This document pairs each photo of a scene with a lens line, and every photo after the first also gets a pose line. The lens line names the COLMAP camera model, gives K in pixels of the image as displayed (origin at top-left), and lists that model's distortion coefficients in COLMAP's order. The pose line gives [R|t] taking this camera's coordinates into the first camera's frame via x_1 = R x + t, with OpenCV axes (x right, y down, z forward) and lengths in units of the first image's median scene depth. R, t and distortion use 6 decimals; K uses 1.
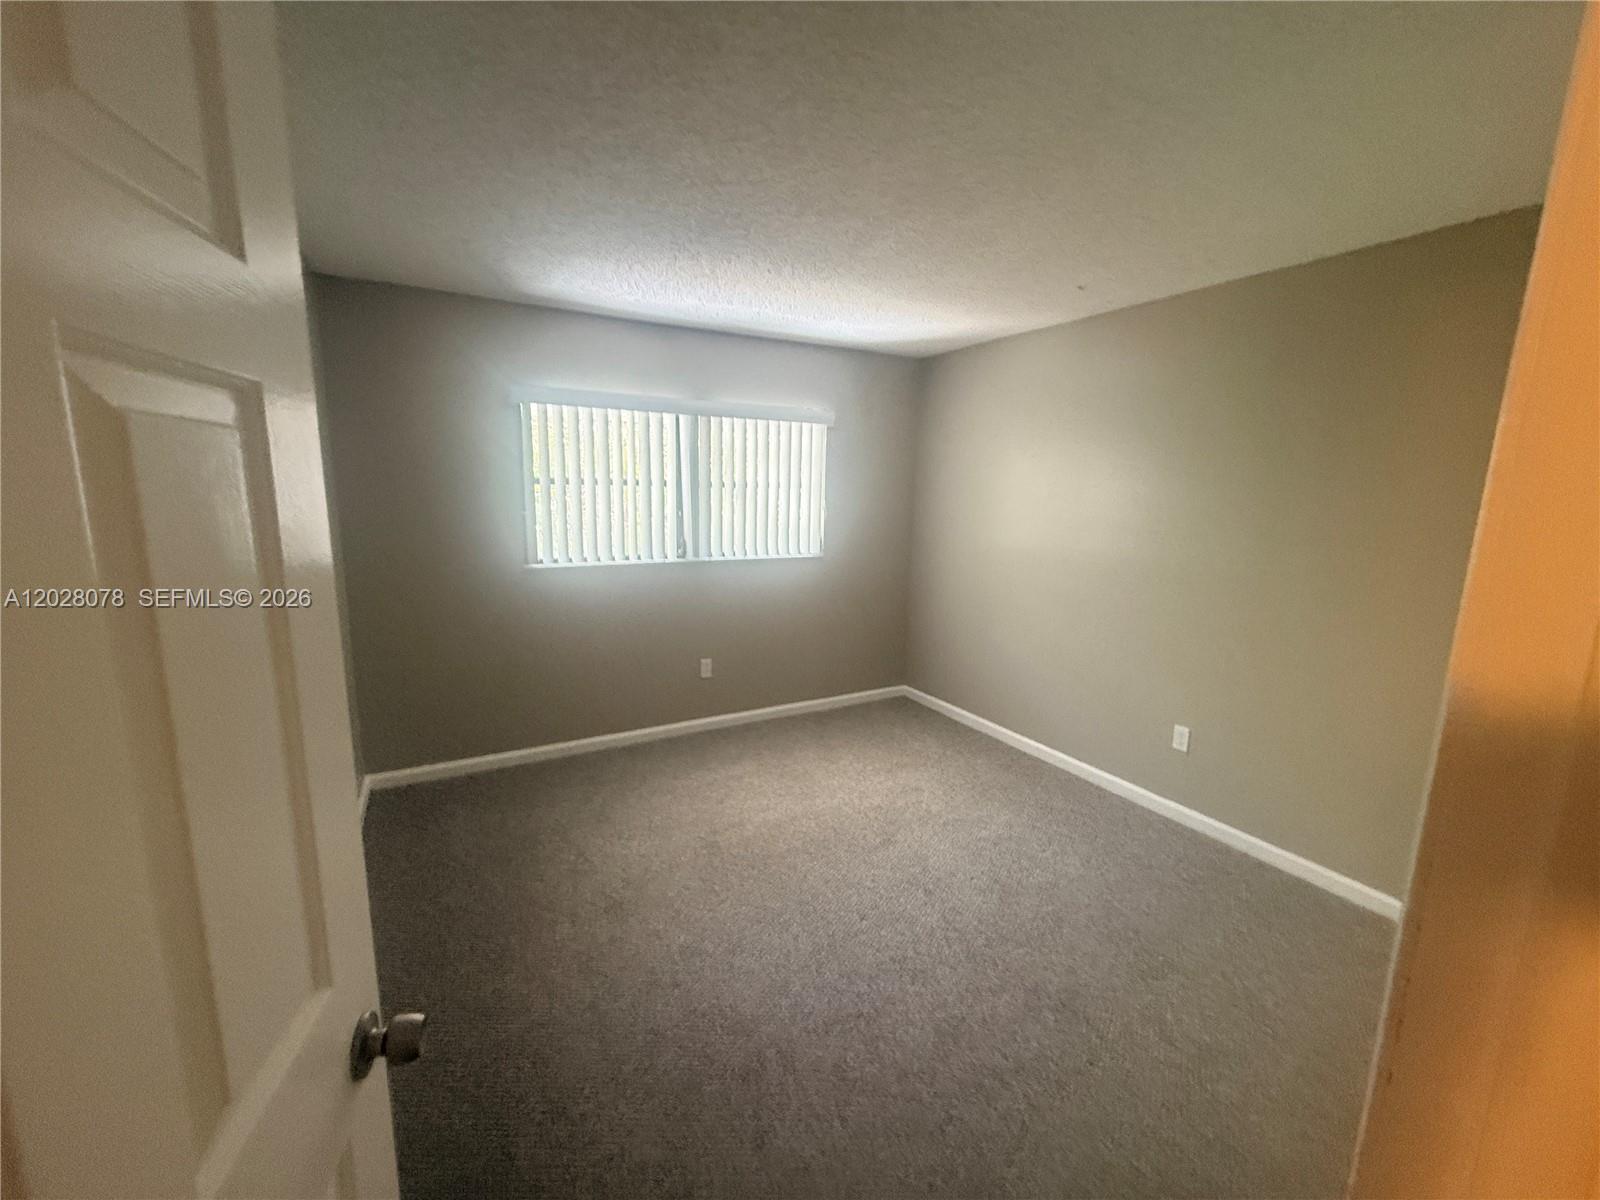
lens RADIAL K [[640.1, 0, 800.9], [0, 640.1, 603.3], [0, 0, 1]] dist [-0.002962, -0.000608]
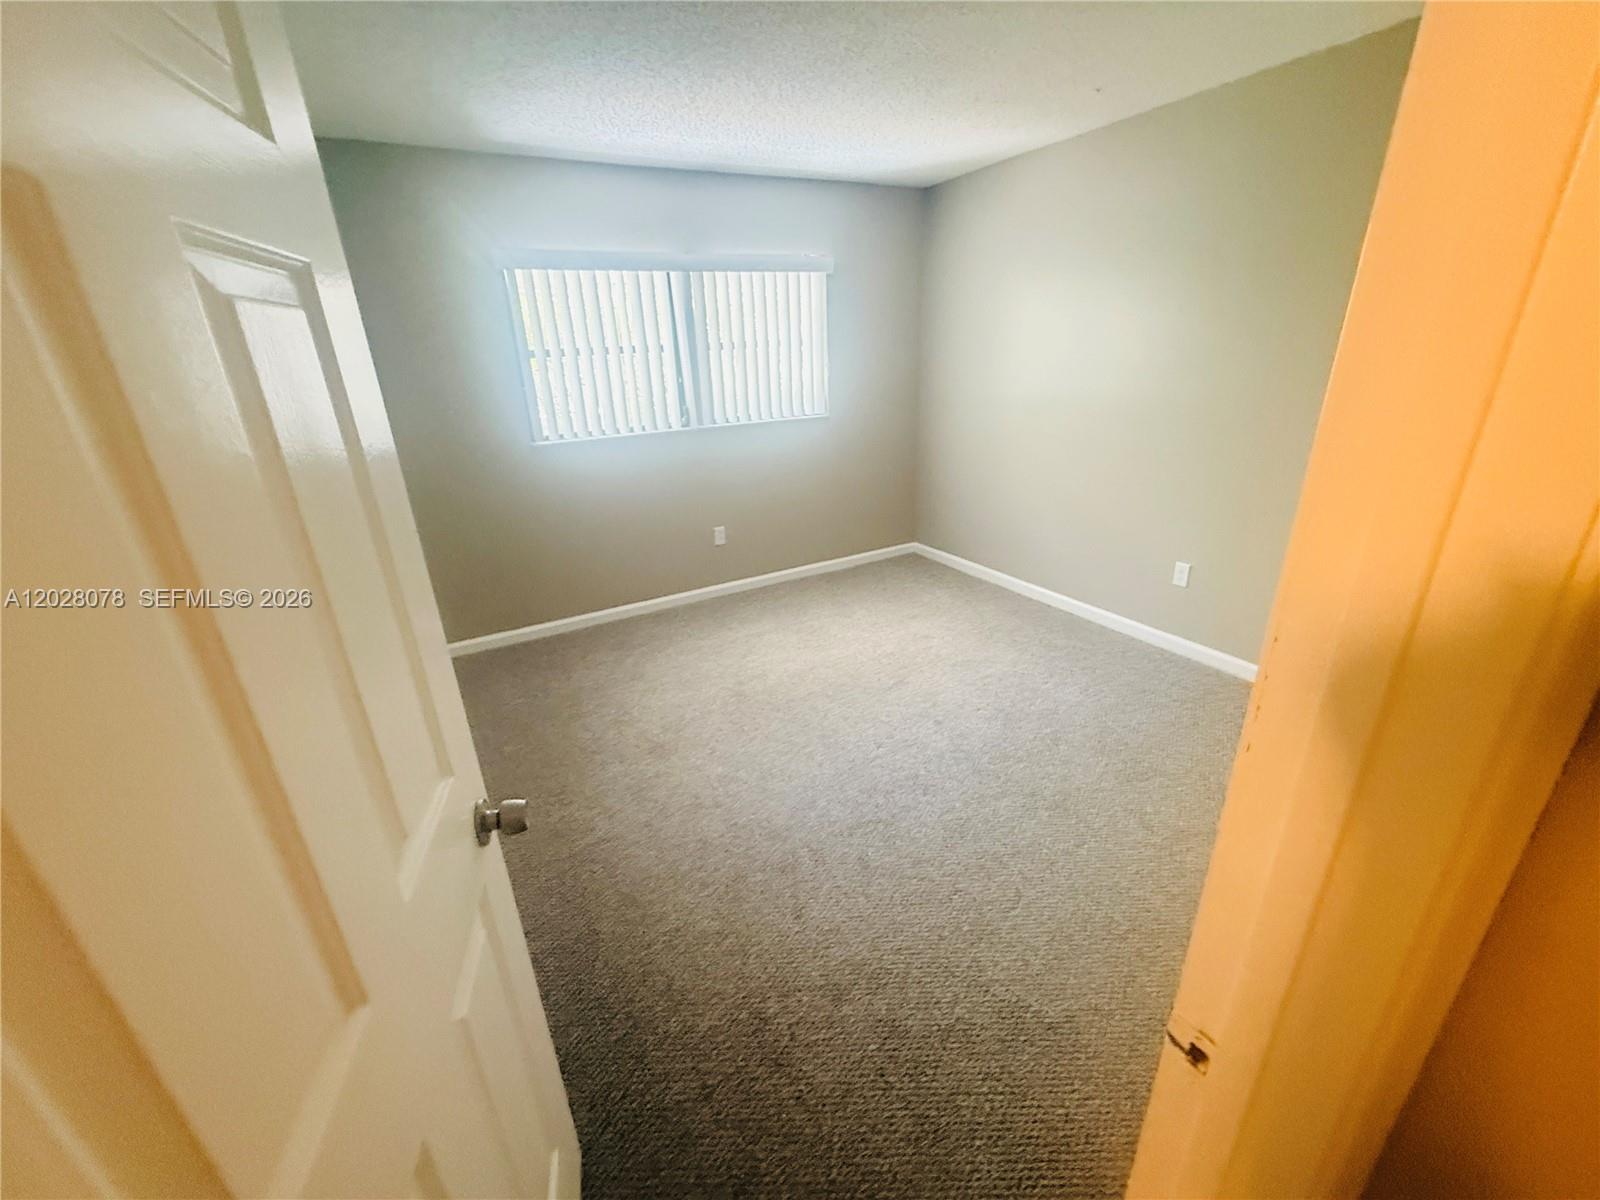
lens RADIAL K [[640.1, 0, 796.5], [0, 640.1, 597.0], [0, 0, 1]] dist [-0.002962, -0.000608]
pose [[0.998181, -0.052677, -0.029319, -0.000368], [0.057357, 0.979560, 0.192803, 0.011817], [0.018564, -0.194134, 0.980799, -0.037376]]
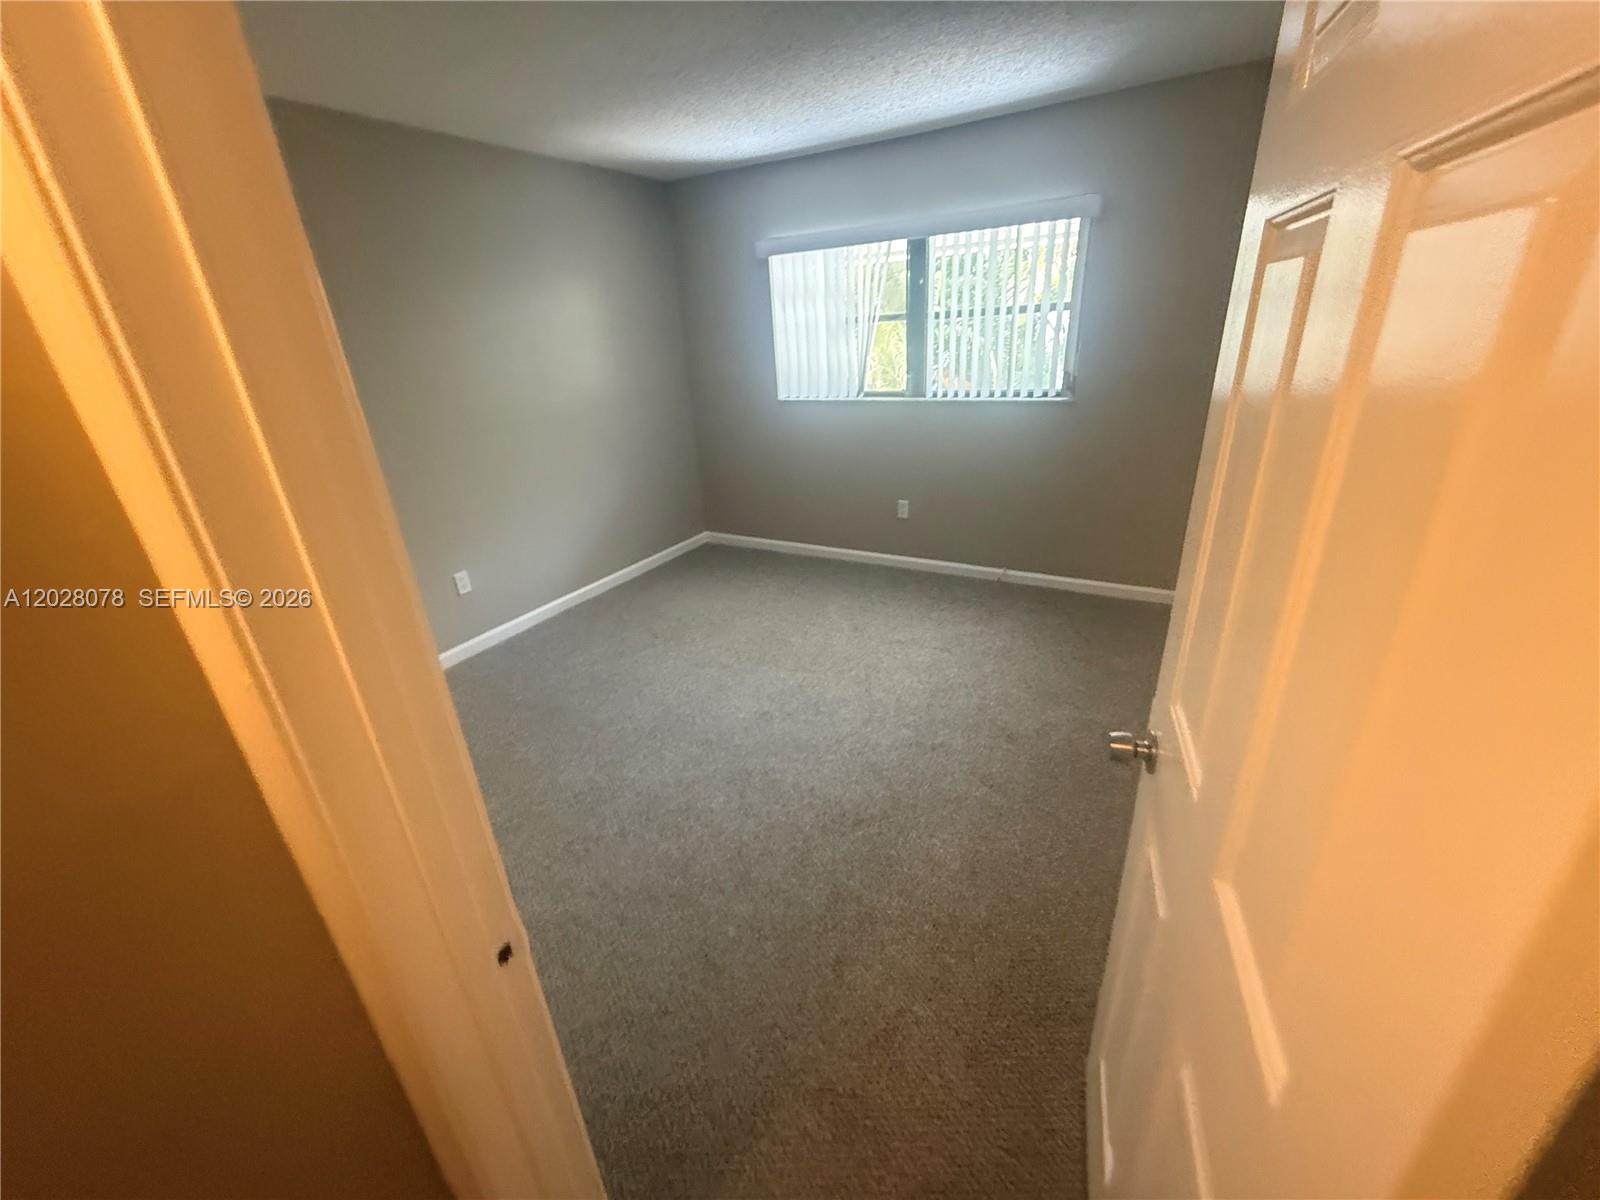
lens RADIAL K [[640.1, 0, 805.3], [0, 640.1, 590.4], [0, 0, 1]] dist [-0.002962, -0.000608]
pose [[0.498104, 0.289962, -0.817199, 1.053031], [-0.091185, 0.954722, 0.283180, -0.080172], [0.862310, -0.066537, 0.501991, 0.555620]]
